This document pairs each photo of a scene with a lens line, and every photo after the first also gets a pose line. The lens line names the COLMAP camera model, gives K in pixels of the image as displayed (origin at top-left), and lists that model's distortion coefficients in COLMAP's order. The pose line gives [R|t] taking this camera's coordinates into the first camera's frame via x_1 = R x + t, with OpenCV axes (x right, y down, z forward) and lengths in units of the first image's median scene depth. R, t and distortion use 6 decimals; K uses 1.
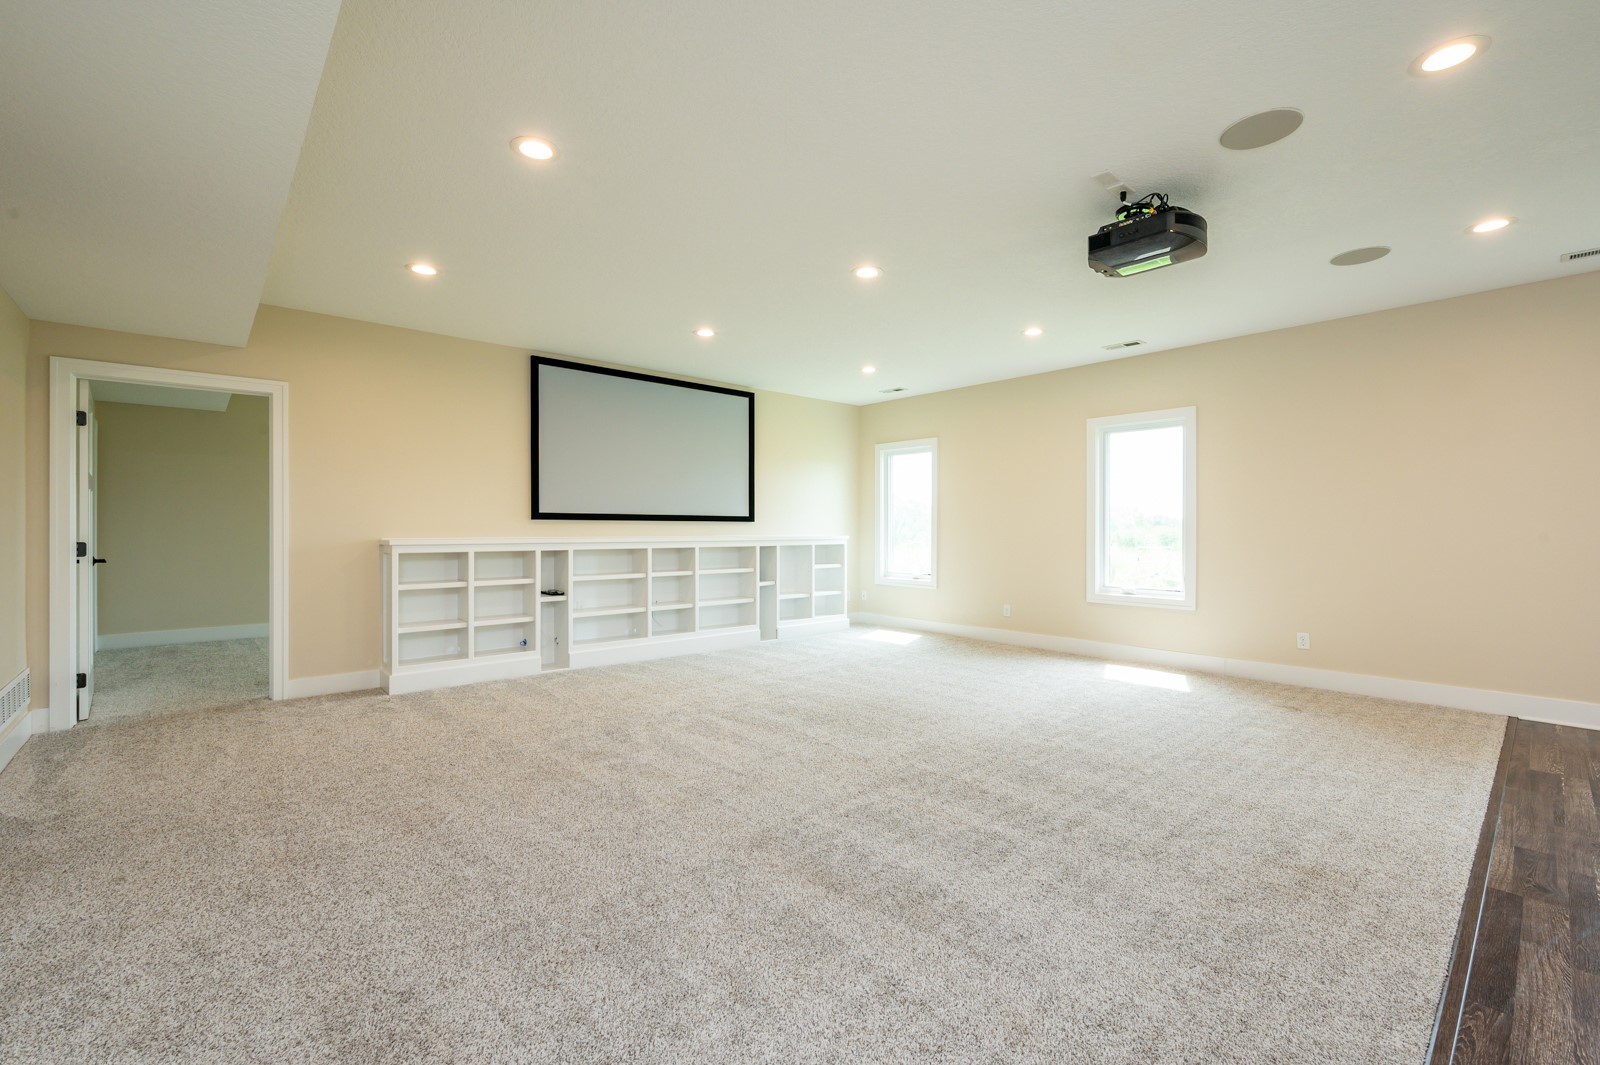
lens RADIAL K [[674.5, 0, 804.3], [0, 674.5, 535.5], [0, 0, 1]] dist [0.002020, 0.000288]
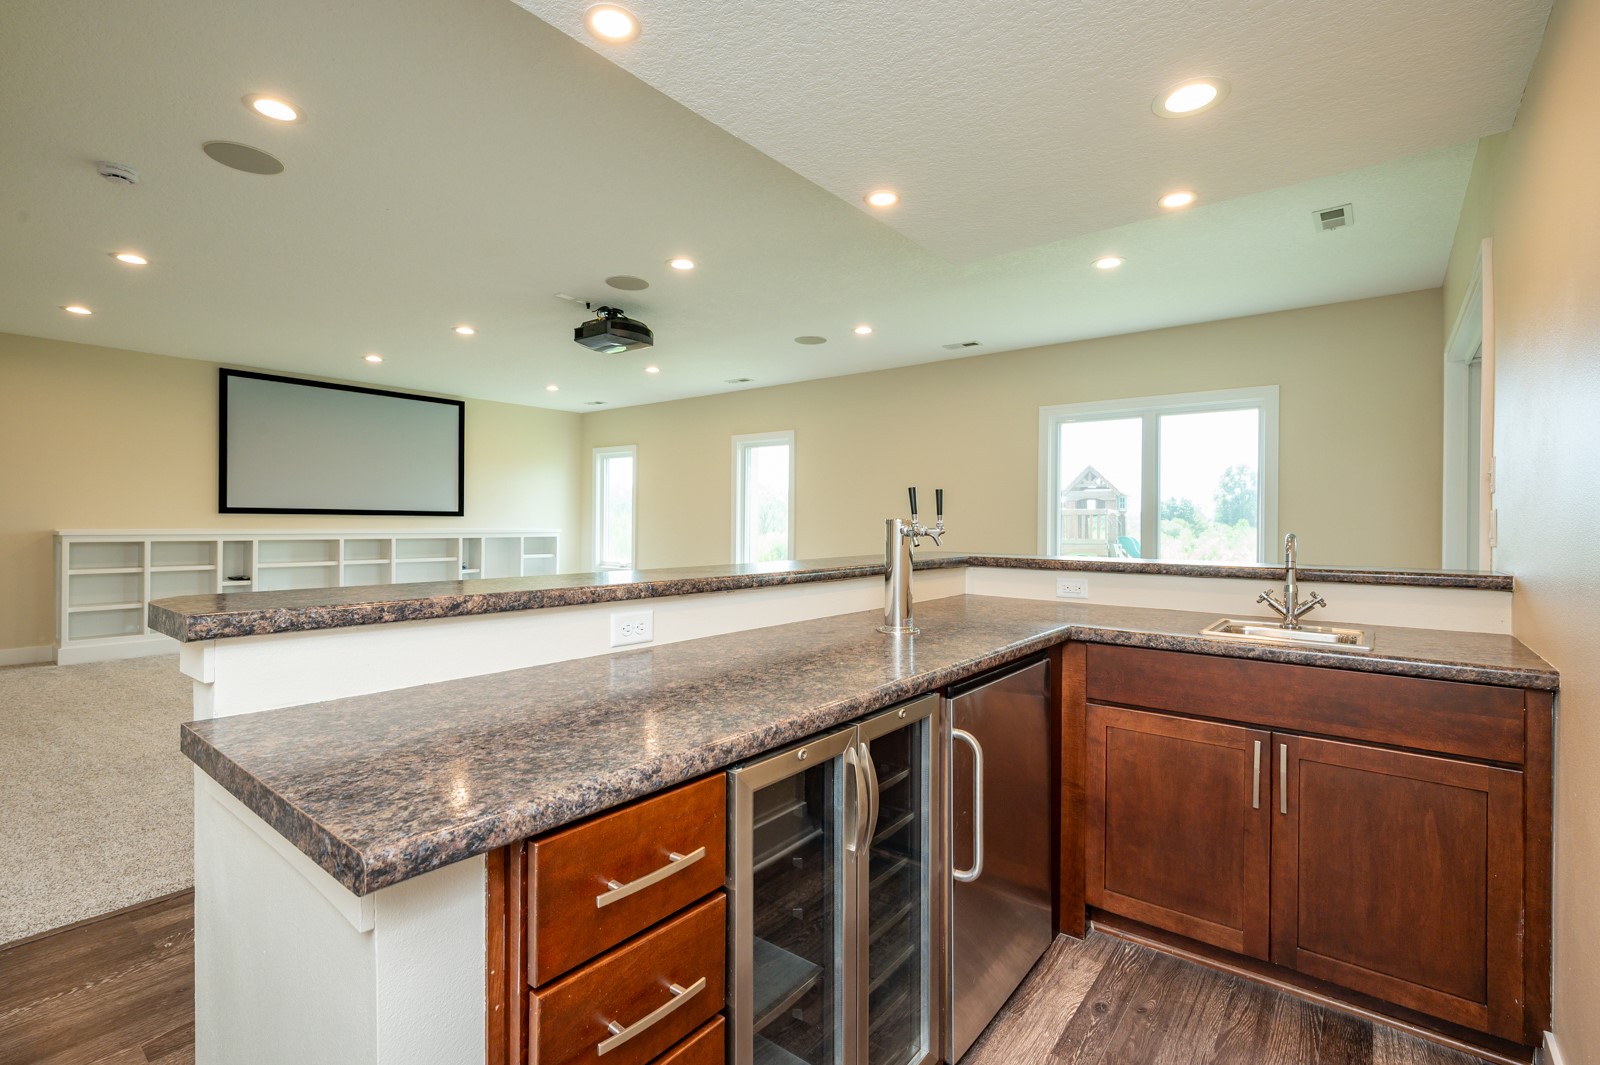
lens RADIAL K [[723.6, 0, 796.6], [0, 723.6, 529.0], [0, 0, 1]] dist [0.003989, 0.000380]
pose [[0.986807, 0.005659, 0.161801, 0.351298], [-0.005495, 0.999984, -0.001461, -0.001061], [-0.161807, 0.000553, 0.986822, -0.351144]]
